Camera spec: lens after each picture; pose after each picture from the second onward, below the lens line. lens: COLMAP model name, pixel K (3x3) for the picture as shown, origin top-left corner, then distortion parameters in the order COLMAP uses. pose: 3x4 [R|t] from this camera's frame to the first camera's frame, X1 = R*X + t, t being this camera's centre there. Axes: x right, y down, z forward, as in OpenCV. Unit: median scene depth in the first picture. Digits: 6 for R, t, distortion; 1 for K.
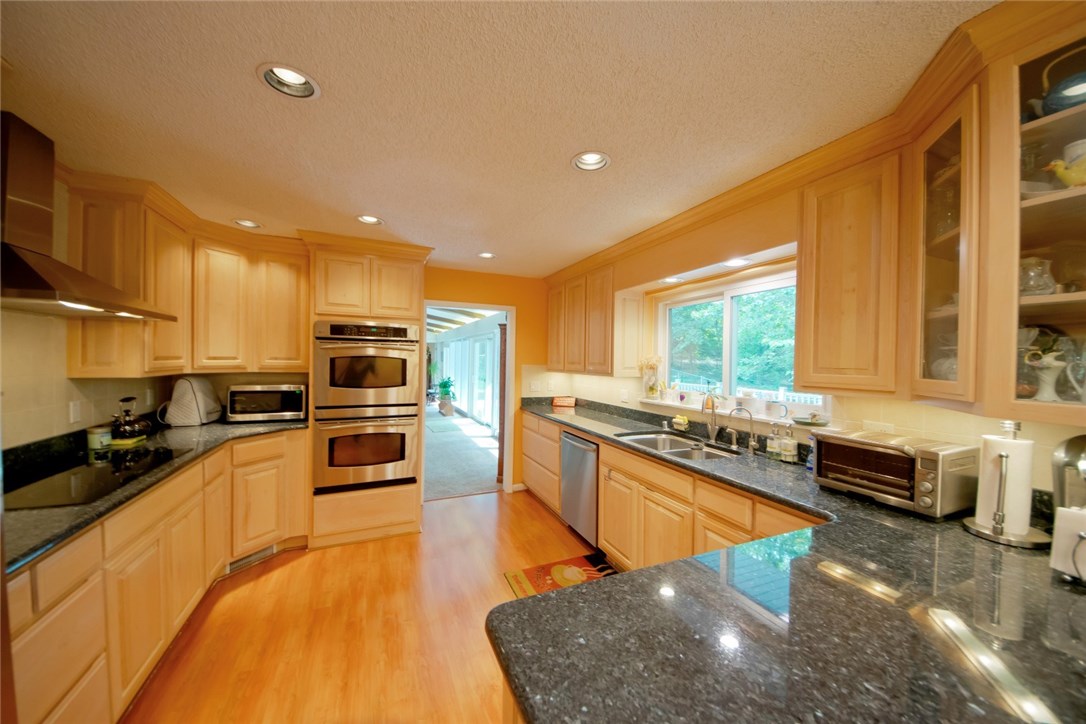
lens RADIAL K [[384.1, 0, 543.0], [0, 384.1, 362.0], [0, 0, 1]] dist [-0.000703, -0.000101]
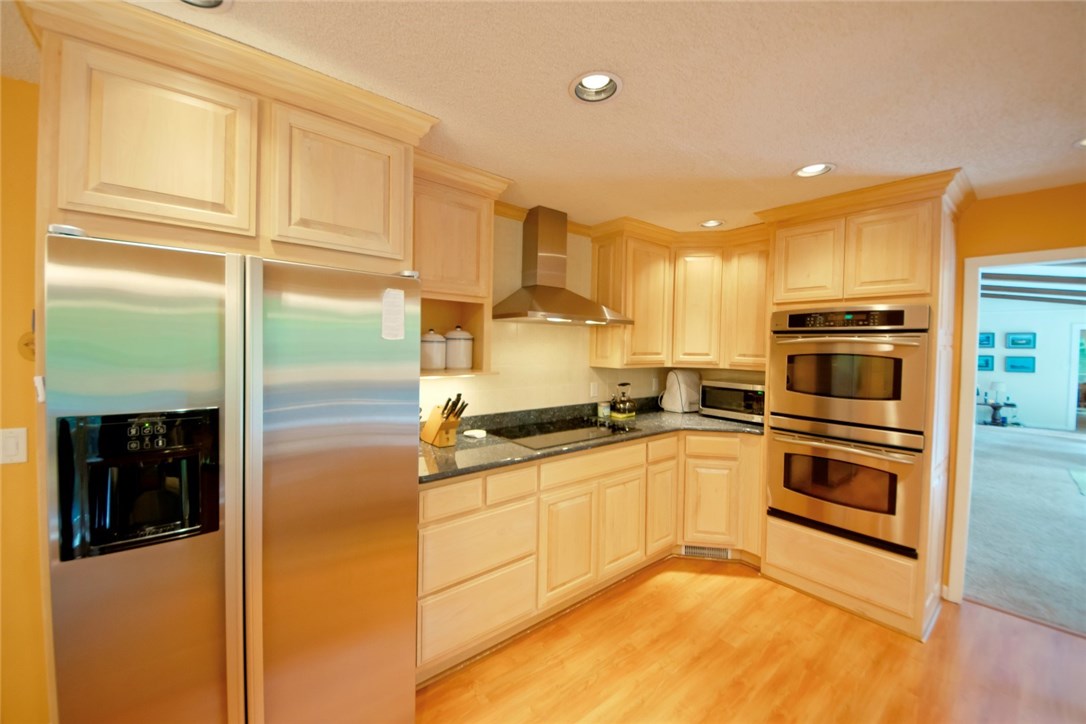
lens RADIAL K [[412.7, 0, 543.4], [0, 412.7, 349.8], [0, 0, 1]] dist [0.000590, -0.000279]
pose [[0.258647, -0.001338, -0.965971, 0.180288], [-0.021193, 0.999750, -0.007060, -0.005030], [0.965739, 0.022298, 0.258554, 0.284562]]
